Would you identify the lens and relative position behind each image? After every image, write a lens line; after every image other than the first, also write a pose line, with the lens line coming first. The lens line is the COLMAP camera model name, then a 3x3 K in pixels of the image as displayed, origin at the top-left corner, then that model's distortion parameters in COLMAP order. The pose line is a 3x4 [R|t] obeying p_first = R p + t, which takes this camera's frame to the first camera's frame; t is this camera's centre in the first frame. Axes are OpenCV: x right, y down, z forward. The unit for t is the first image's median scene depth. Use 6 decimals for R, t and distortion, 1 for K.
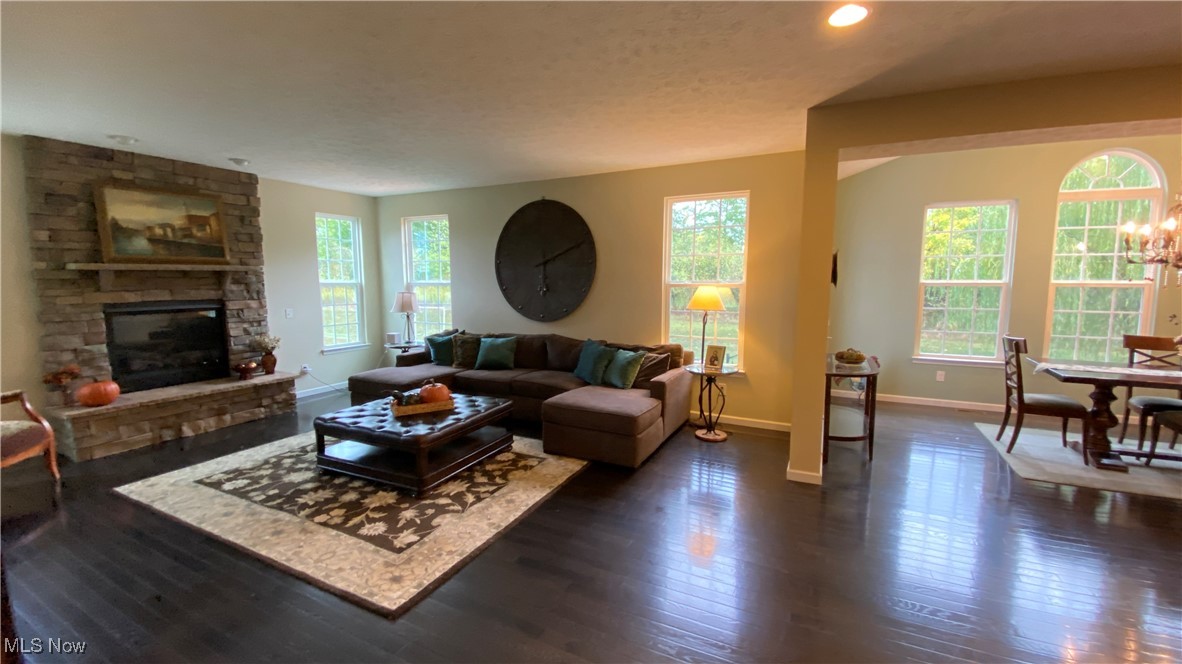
lens RADIAL K [[475.1, 0, 598.2], [0, 475.1, 328.3], [0, 0, 1]] dist [0.012483, -0.016799]
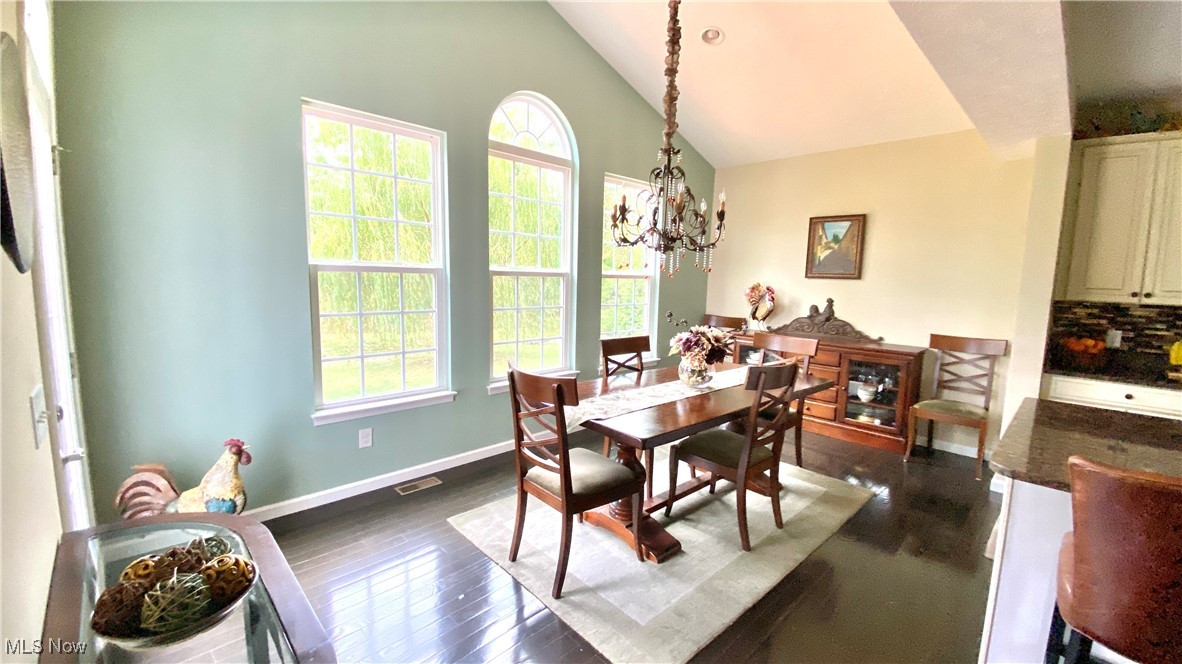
lens RADIAL K [[475.1, 0, 588.7], [0, 475.1, 334.6], [0, 0, 1]] dist [0.012483, -0.016799]
pose [[0.350073, -0.103518, 0.930985, 0.401113], [0.070679, 0.993961, 0.083943, -0.058991], [-0.934052, 0.036415, 0.355275, 0.735078]]
